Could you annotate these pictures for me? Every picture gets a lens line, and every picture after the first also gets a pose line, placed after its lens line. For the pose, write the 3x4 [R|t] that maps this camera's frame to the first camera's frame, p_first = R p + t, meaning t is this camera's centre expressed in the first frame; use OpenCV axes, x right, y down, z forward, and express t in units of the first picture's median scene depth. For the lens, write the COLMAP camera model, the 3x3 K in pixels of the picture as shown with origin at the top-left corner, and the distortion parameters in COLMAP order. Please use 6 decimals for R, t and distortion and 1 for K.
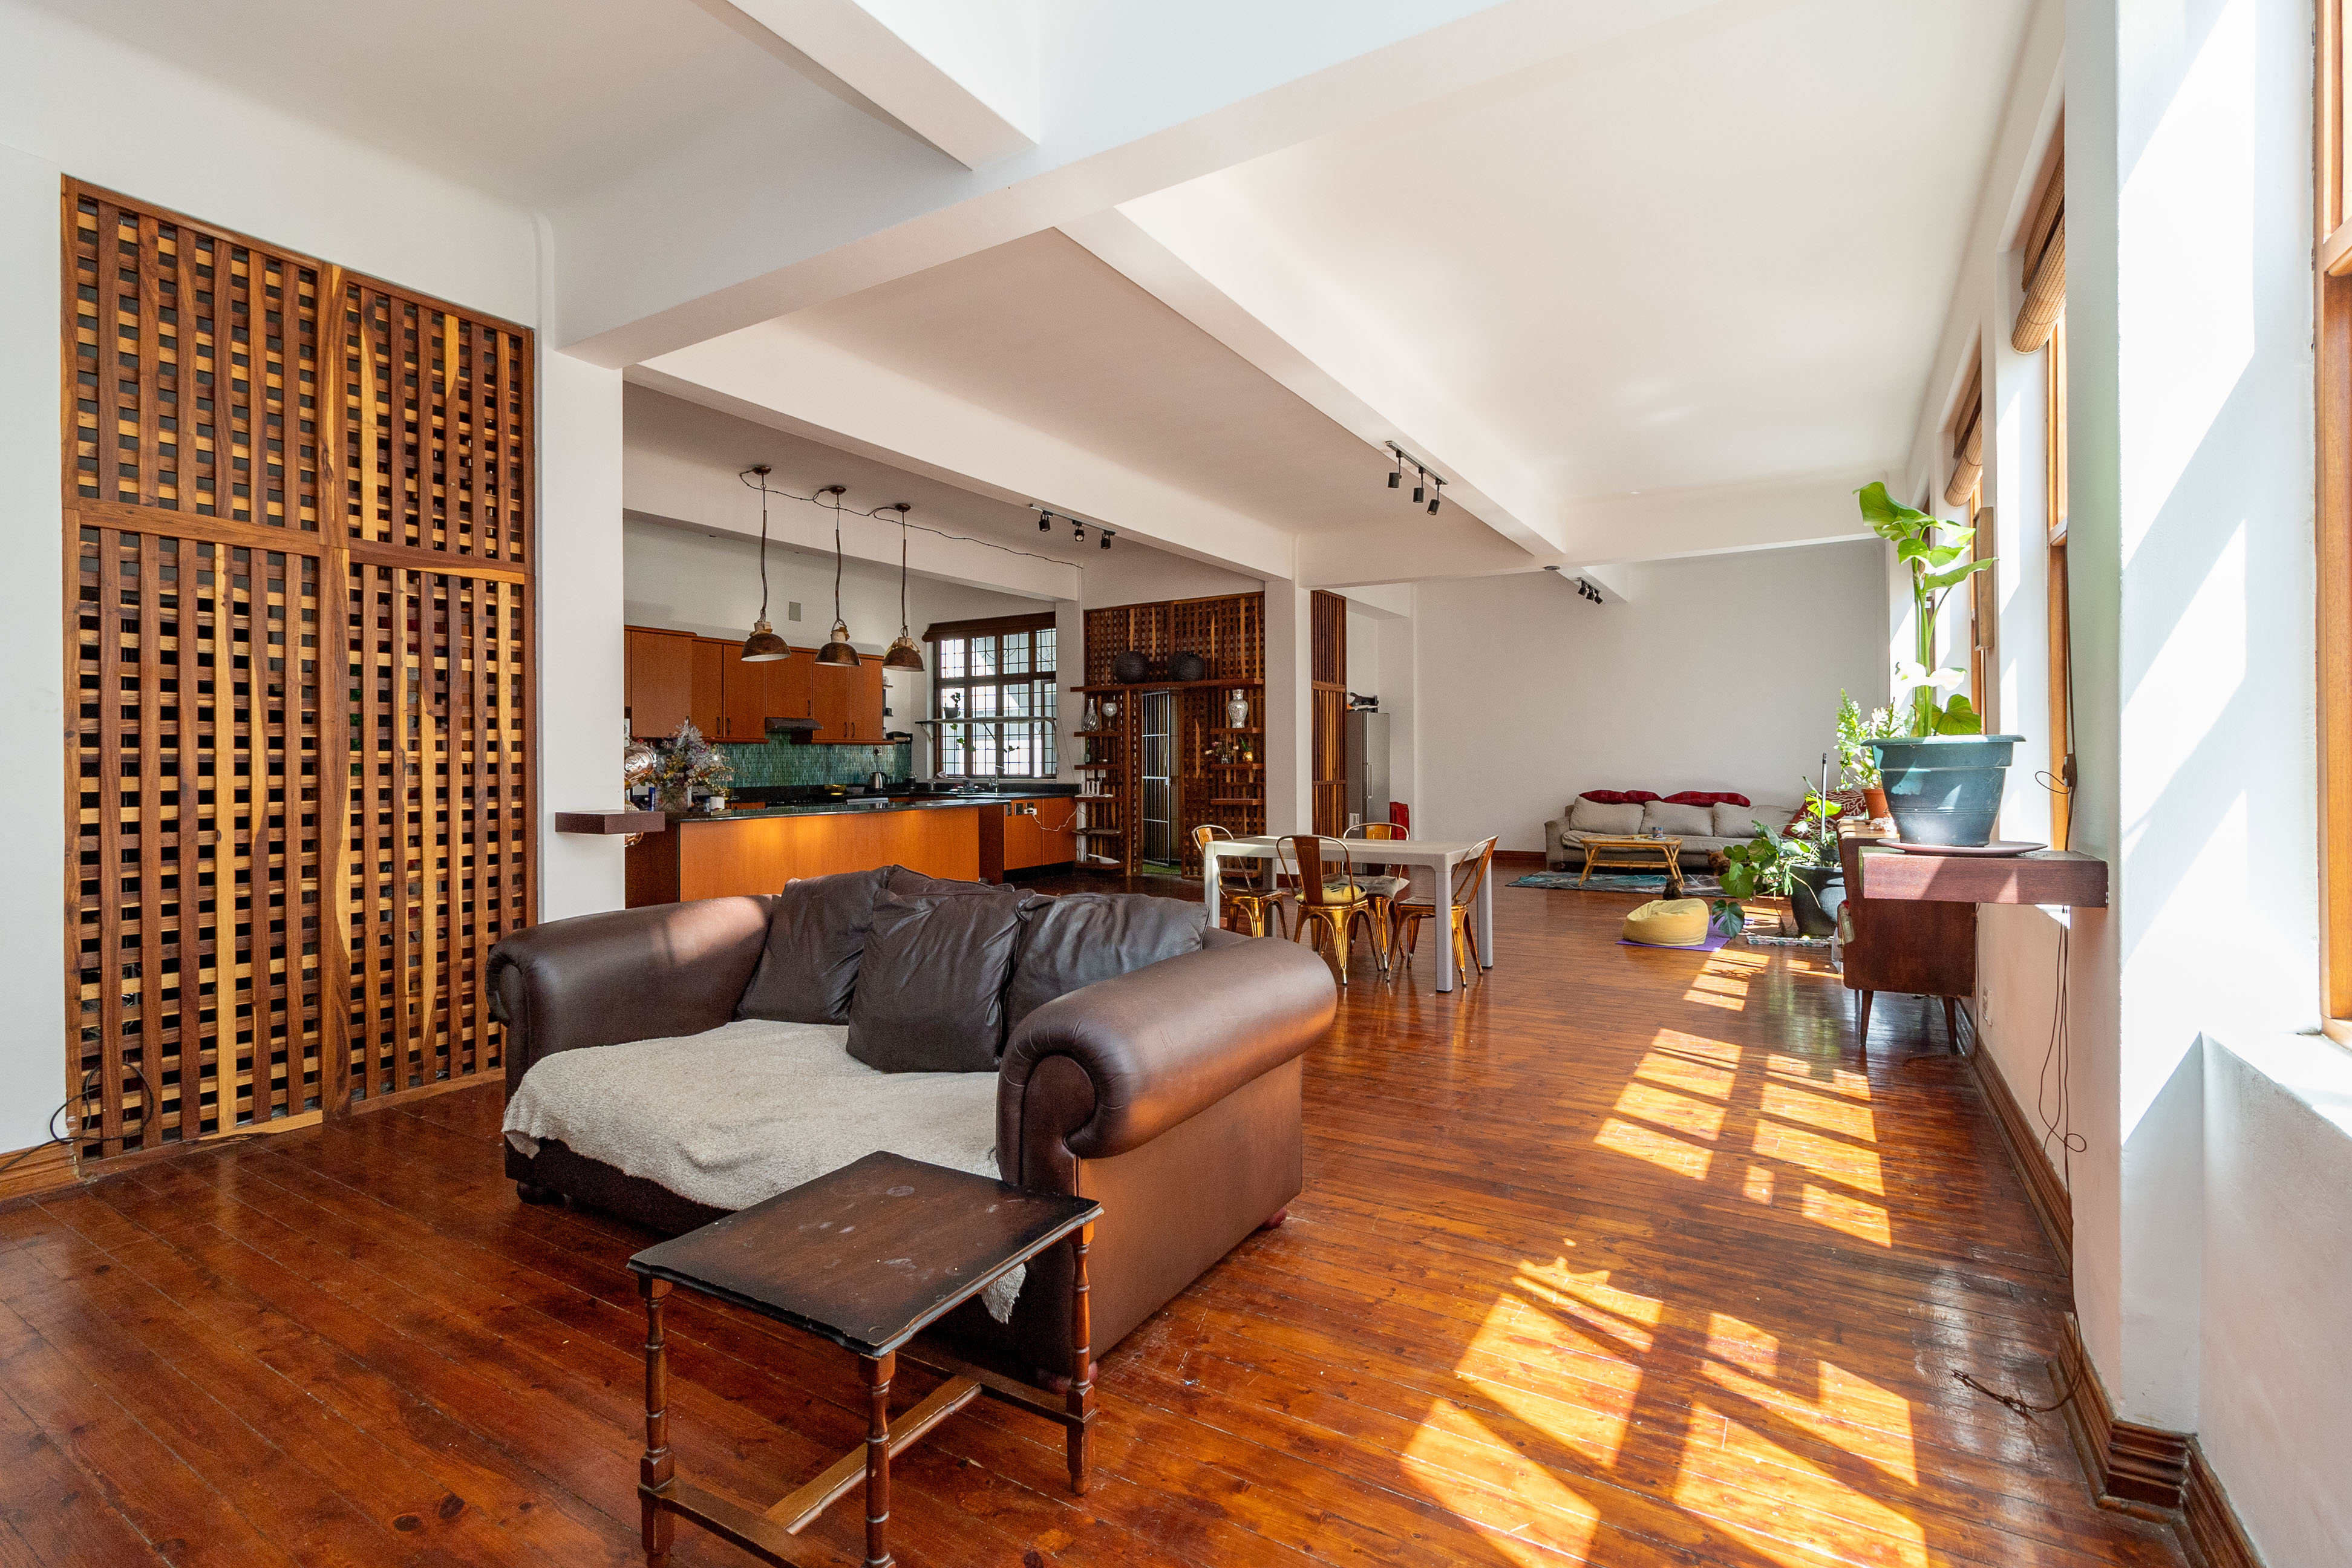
lens RADIAL K [[1089.0, 0, 1175.5], [0, 1089.0, 768.8], [0, 0, 1]] dist [0.002999, 0.000240]
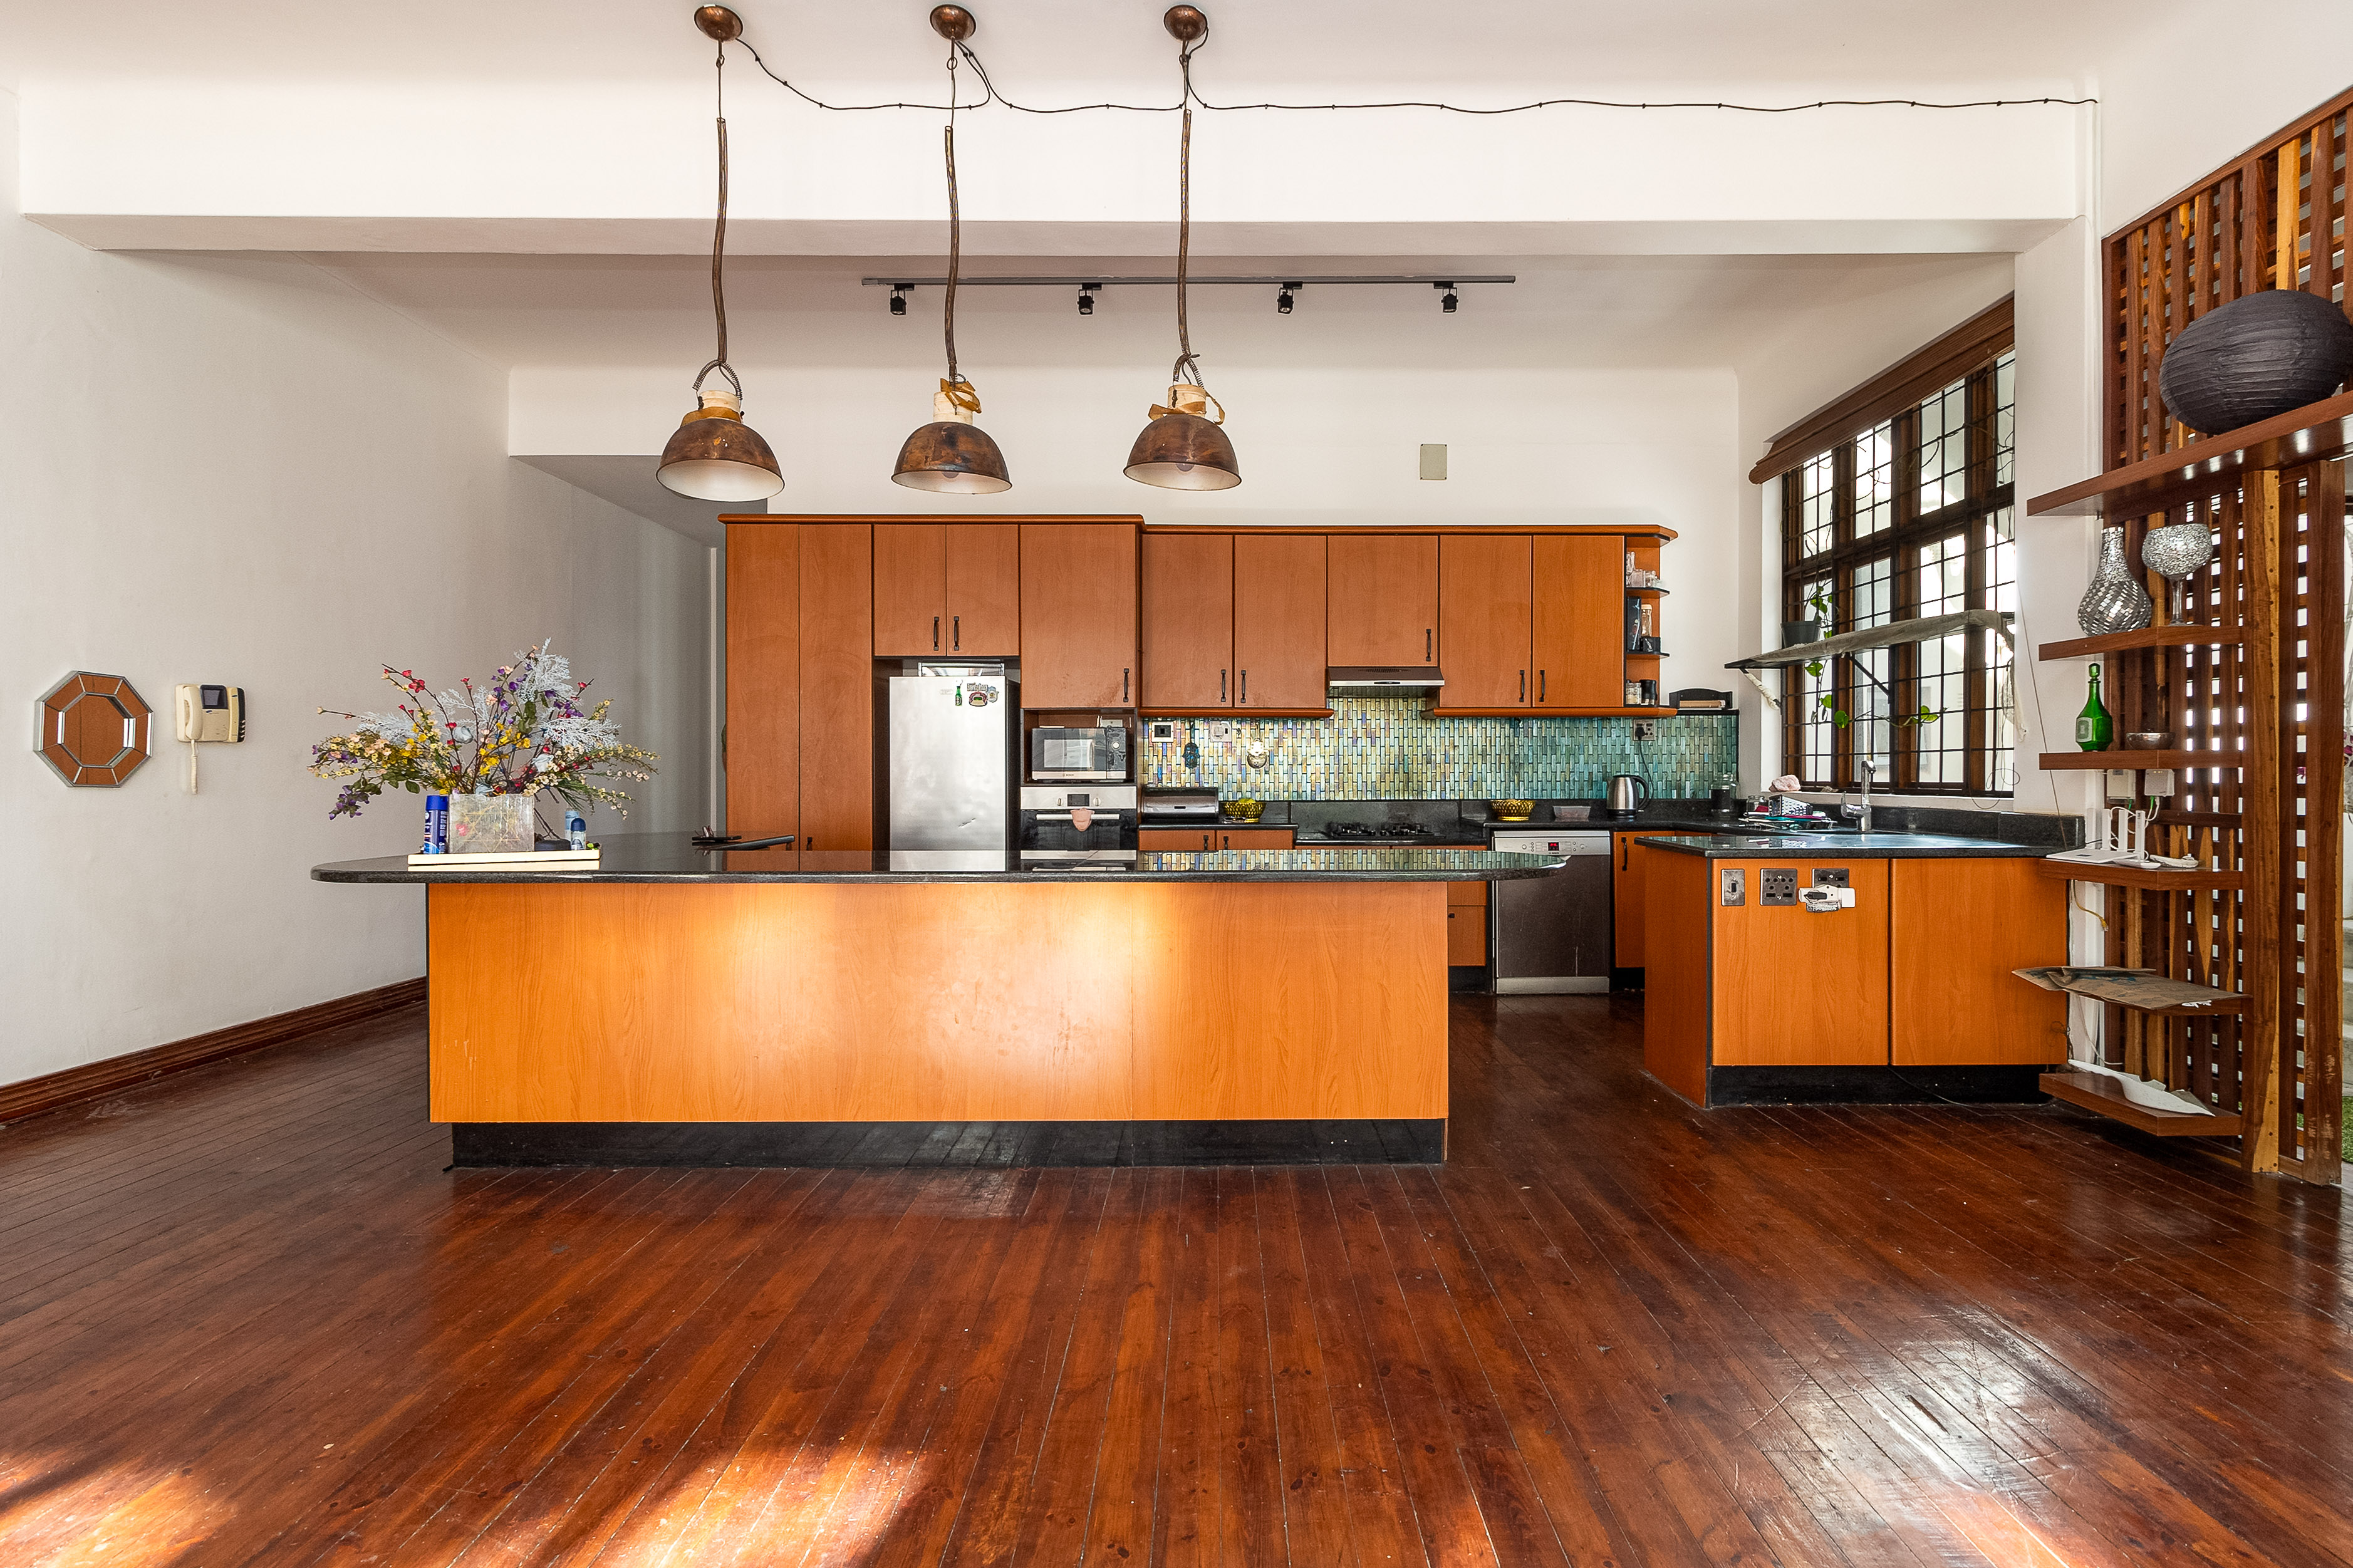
lens RADIAL K [[1164.4, 0, 1184.5], [0, 1164.4, 777.0], [0, 0, 1]] dist [0.000657, -0.000181]
pose [[0.507768, 0.005492, -0.861476, 0.064538], [-0.007420, 0.999970, 0.002001, 0.003961], [0.861462, 0.005376, 0.507794, 0.623874]]
